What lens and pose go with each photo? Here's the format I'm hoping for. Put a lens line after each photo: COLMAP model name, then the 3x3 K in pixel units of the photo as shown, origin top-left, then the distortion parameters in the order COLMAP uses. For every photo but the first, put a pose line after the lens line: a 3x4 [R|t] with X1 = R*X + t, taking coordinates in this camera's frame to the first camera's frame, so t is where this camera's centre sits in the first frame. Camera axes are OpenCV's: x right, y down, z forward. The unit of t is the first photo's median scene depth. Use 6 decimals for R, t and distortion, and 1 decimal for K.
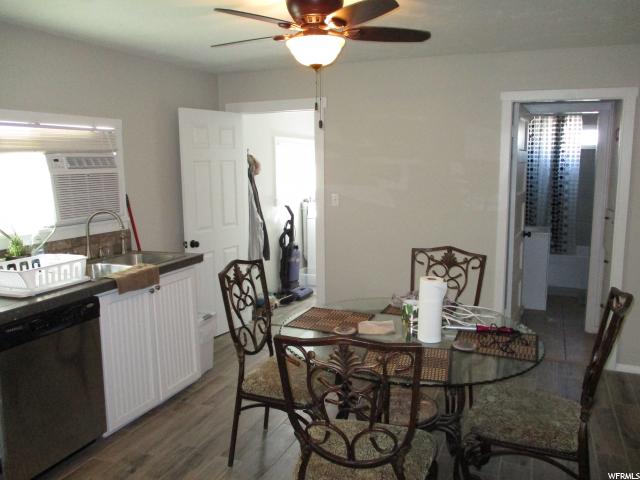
lens RADIAL K [[535.9, 0, 320.9], [0, 535.9, 239.2], [0, 0, 1]] dist [-0.030522, 0.008392]
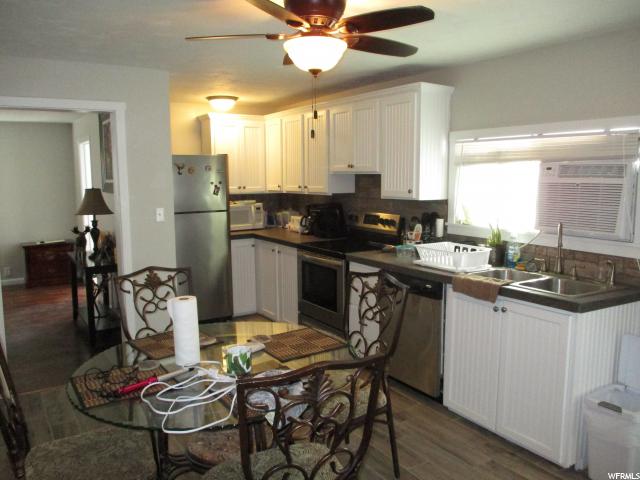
lens RADIAL K [[535.9, 0, 320.9], [0, 535.9, 239.2], [0, 0, 1]] dist [-0.030522, 0.008392]
pose [[-0.582420, 0.113118, -0.804979, 0.604107], [-0.106691, 0.971067, 0.213651, -0.189827], [0.805856, 0.210319, -0.553500, 1.251663]]
